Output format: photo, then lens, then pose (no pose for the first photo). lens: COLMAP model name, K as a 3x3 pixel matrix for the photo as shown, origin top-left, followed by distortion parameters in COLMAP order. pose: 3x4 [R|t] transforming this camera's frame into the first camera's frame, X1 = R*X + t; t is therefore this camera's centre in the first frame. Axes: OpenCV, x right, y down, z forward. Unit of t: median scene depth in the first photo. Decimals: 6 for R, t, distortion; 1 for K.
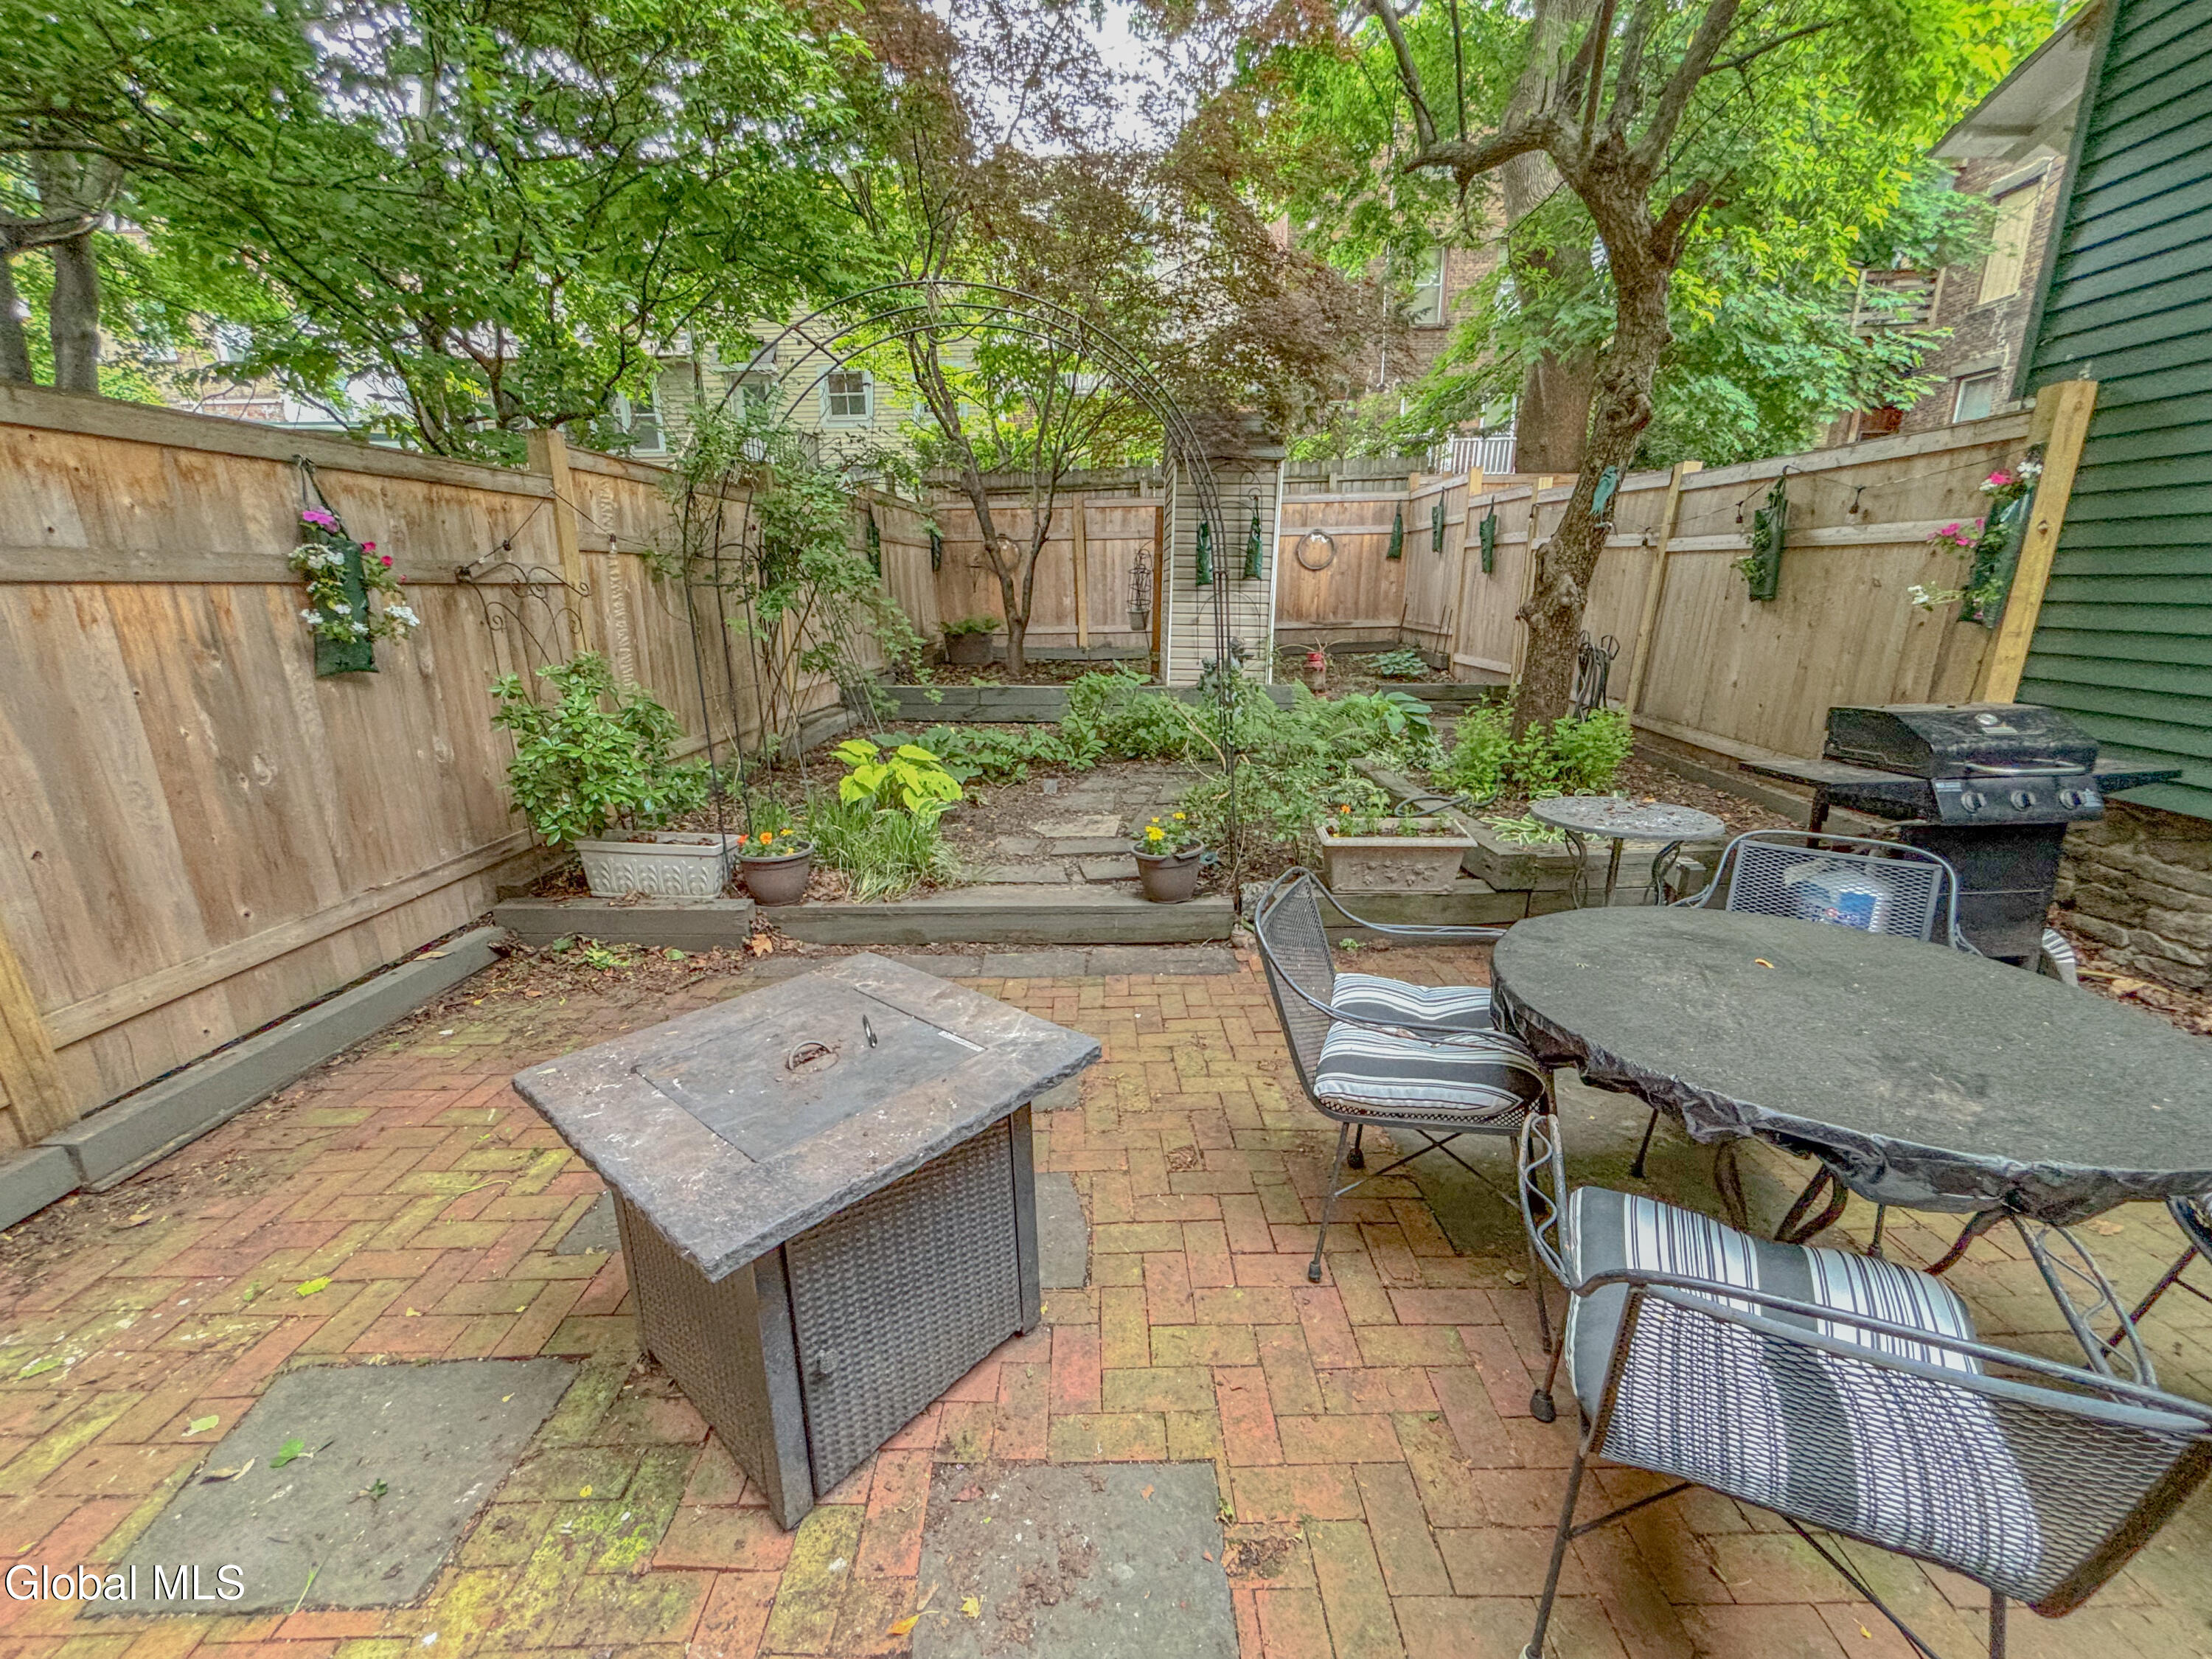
lens RADIAL K [[890.0, 0, 1106.1], [0, 890.0, 841.6], [0, 0, 1]] dist [-0.001003, -0.001165]
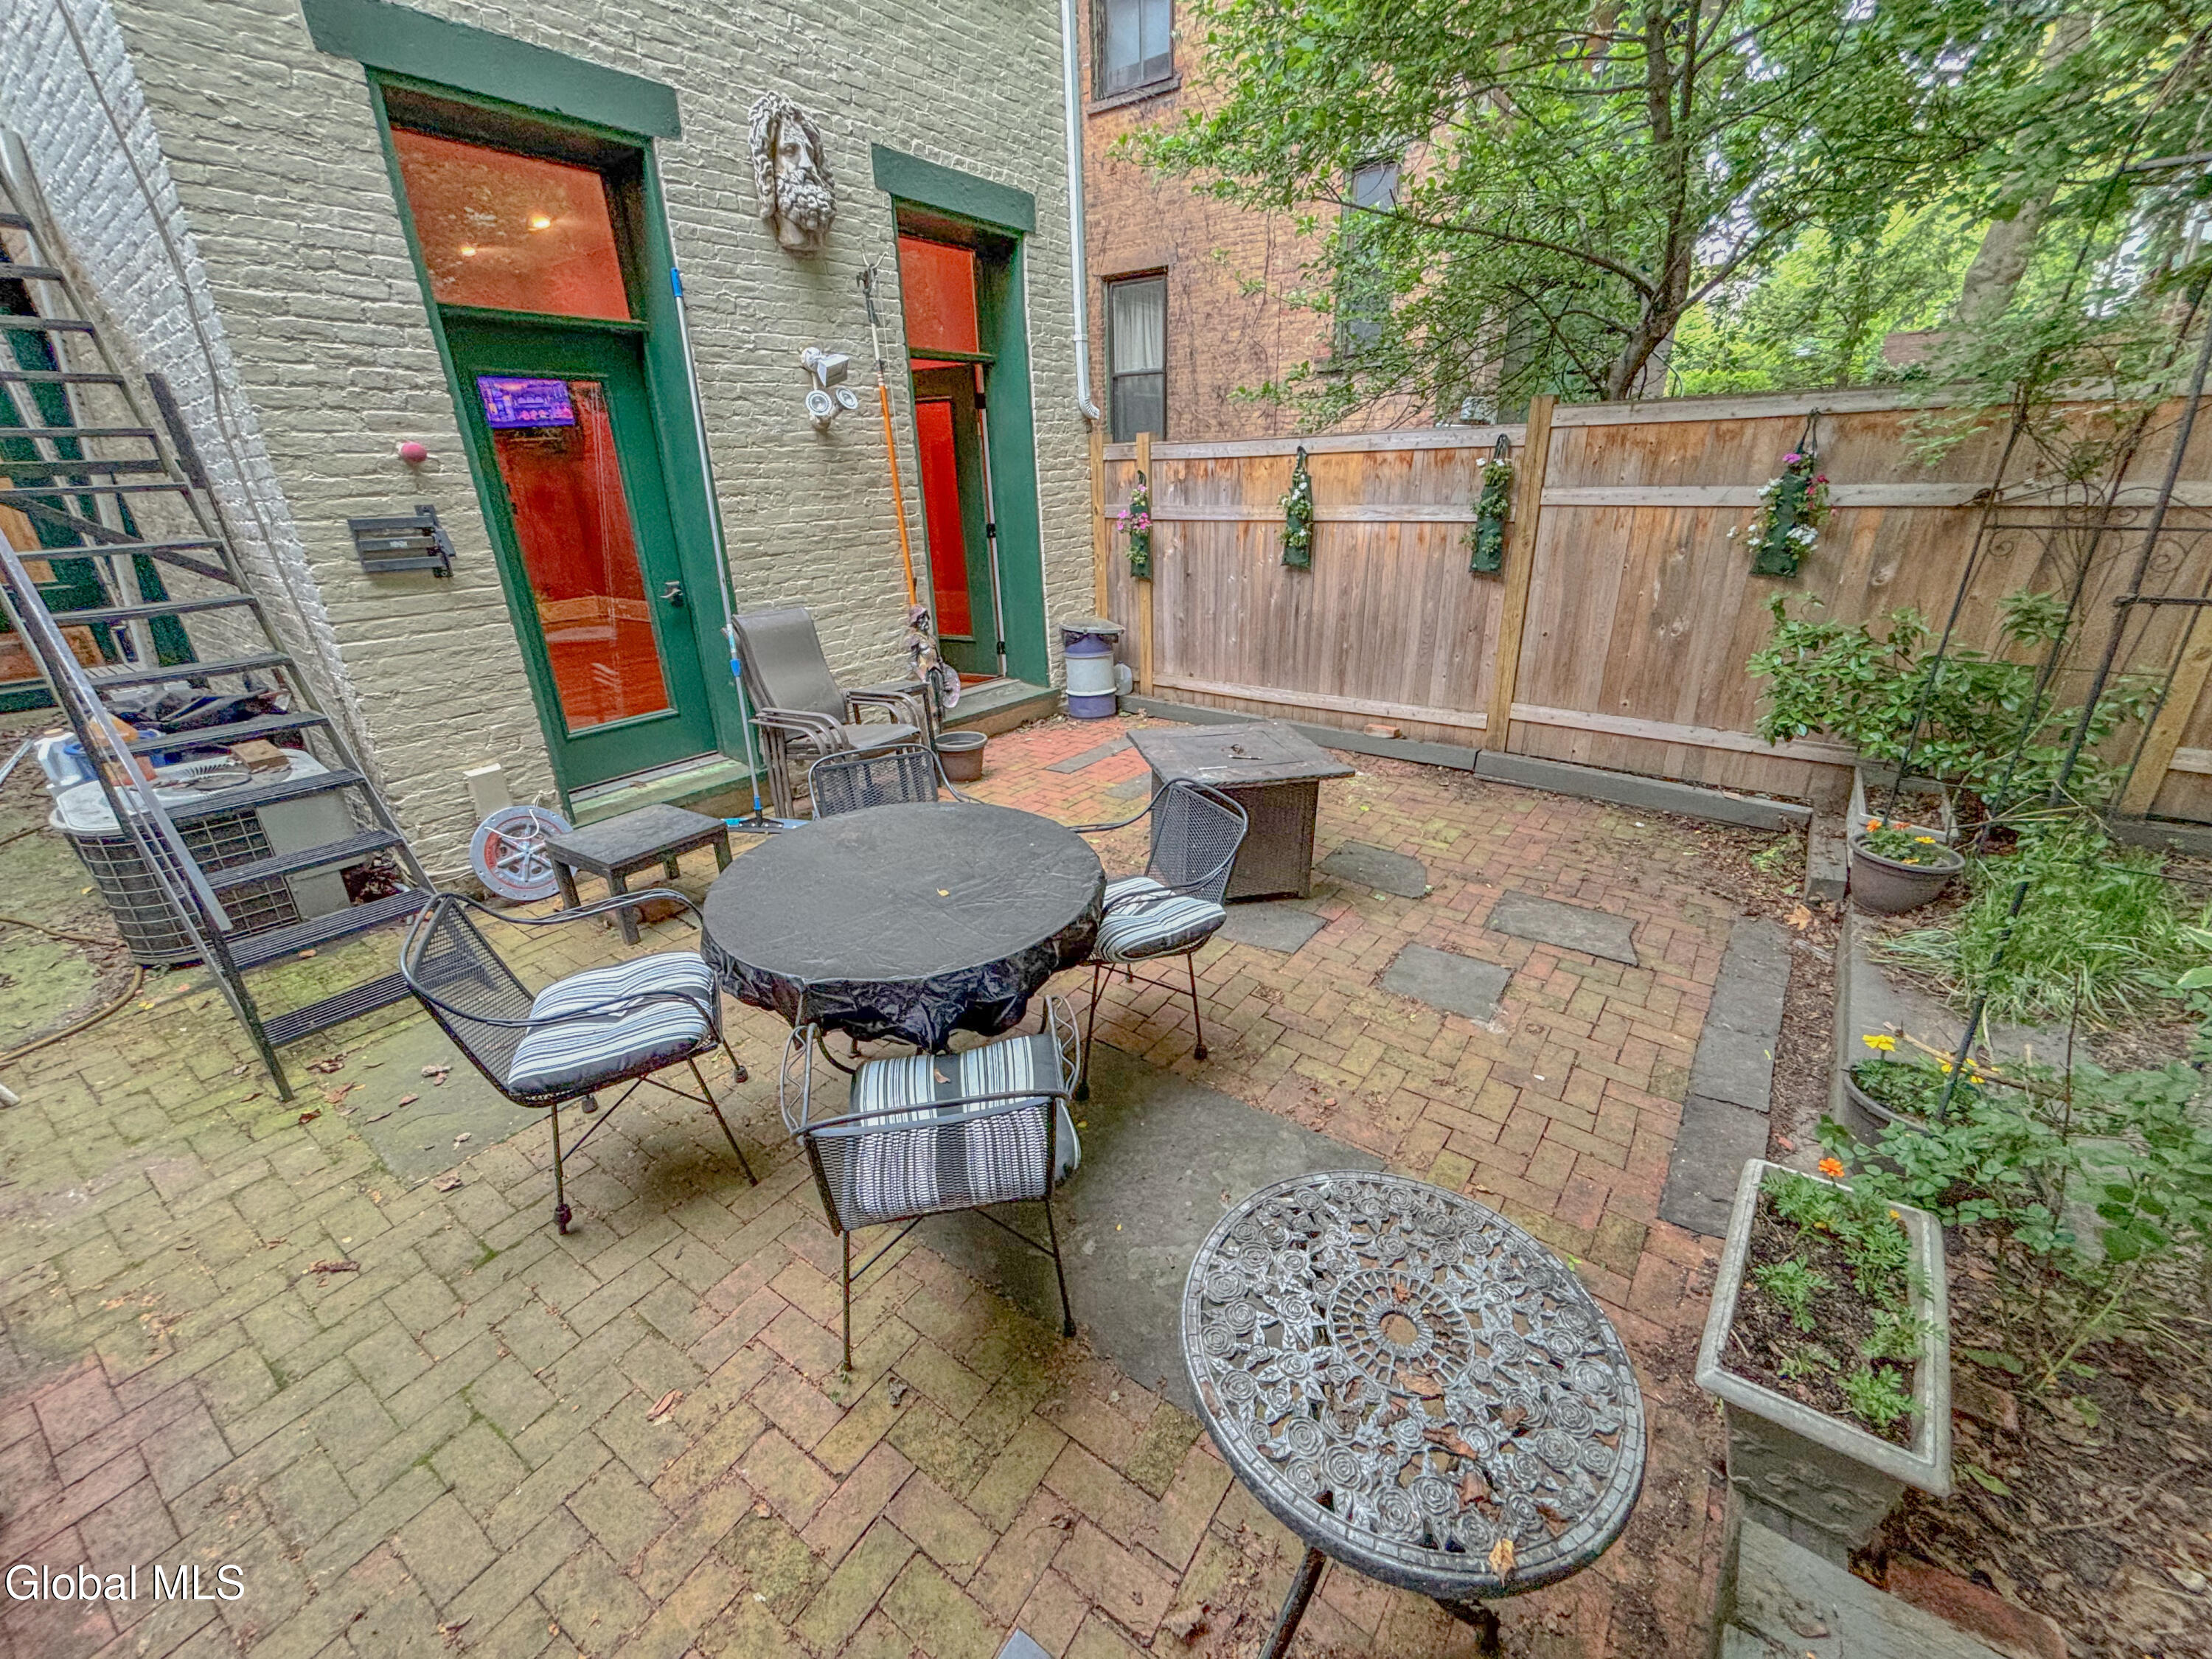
lens RADIAL K [[893.1, 0, 1099.3], [0, 893.1, 835.0], [0, 0, 1]] dist [-0.011478, 0.008386]
pose [[-0.598698, 0.332899, -0.728519, 0.701643], [-0.183133, 0.828556, 0.529110, -0.313480], [0.779758, 0.450193, -0.435090, 0.784809]]
